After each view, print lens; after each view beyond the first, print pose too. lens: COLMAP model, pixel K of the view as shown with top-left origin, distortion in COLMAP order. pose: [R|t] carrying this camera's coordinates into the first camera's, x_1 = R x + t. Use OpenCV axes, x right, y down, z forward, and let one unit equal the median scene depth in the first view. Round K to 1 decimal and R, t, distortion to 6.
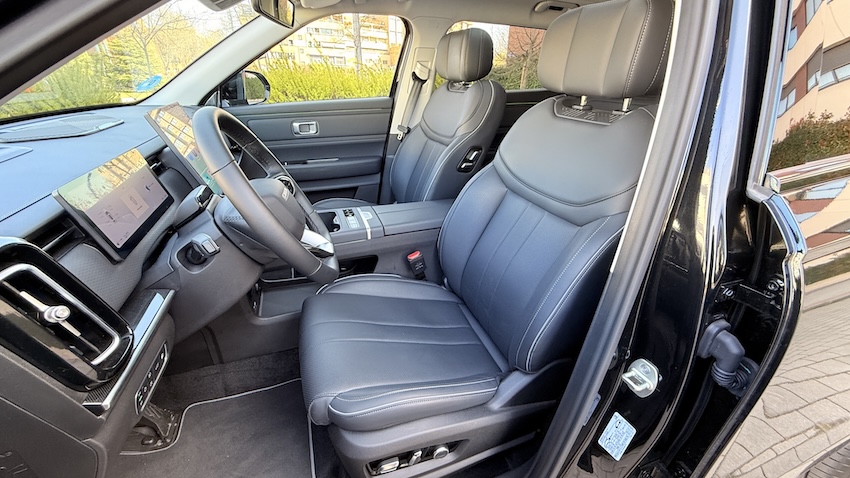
lens RADIAL K [[345.2, 0, 420.2], [0, 345.2, 240.2], [0, 0, 1]] dist [0.000038, 0.000064]
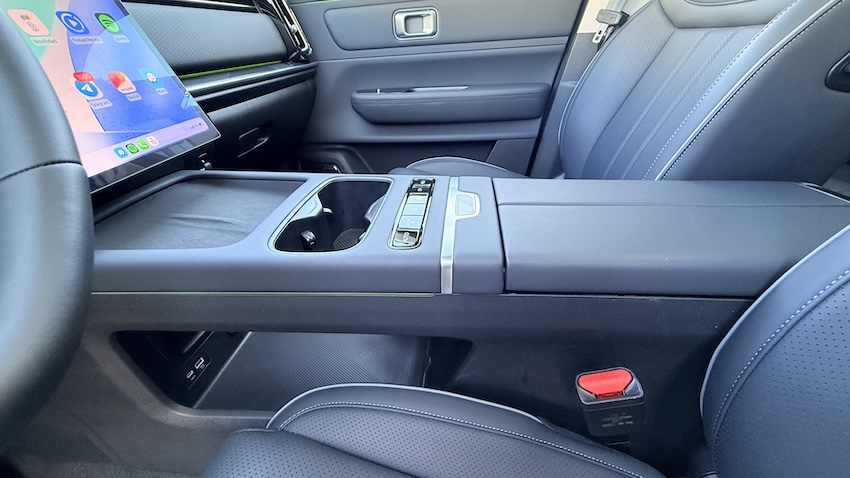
lens RADIAL K [[345.2, 0, 420.2], [0, 345.2, 240.2], [0, 0, 1]] dist [0.000038, 0.000064]
pose [[0.897604, 0.178918, -0.402860, -0.037017], [-0.142141, 0.982584, 0.119682, -0.047996], [0.417257, -0.050164, 0.907403, 0.456733]]
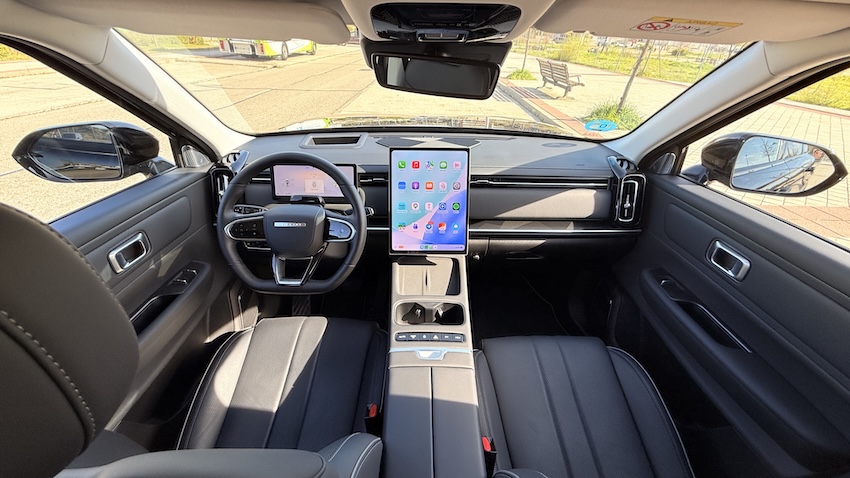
lens RADIAL K [[345.2, 0, 420.2], [0, 345.2, 240.2], [0, 0, 1]] dist [0.000038, 0.000064]
pose [[-0.327483, 0.458049, -0.826405, 0.235162], [-0.438874, 0.700818, 0.562355, -0.431607], [0.836746, 0.546850, -0.028480, 0.589359]]
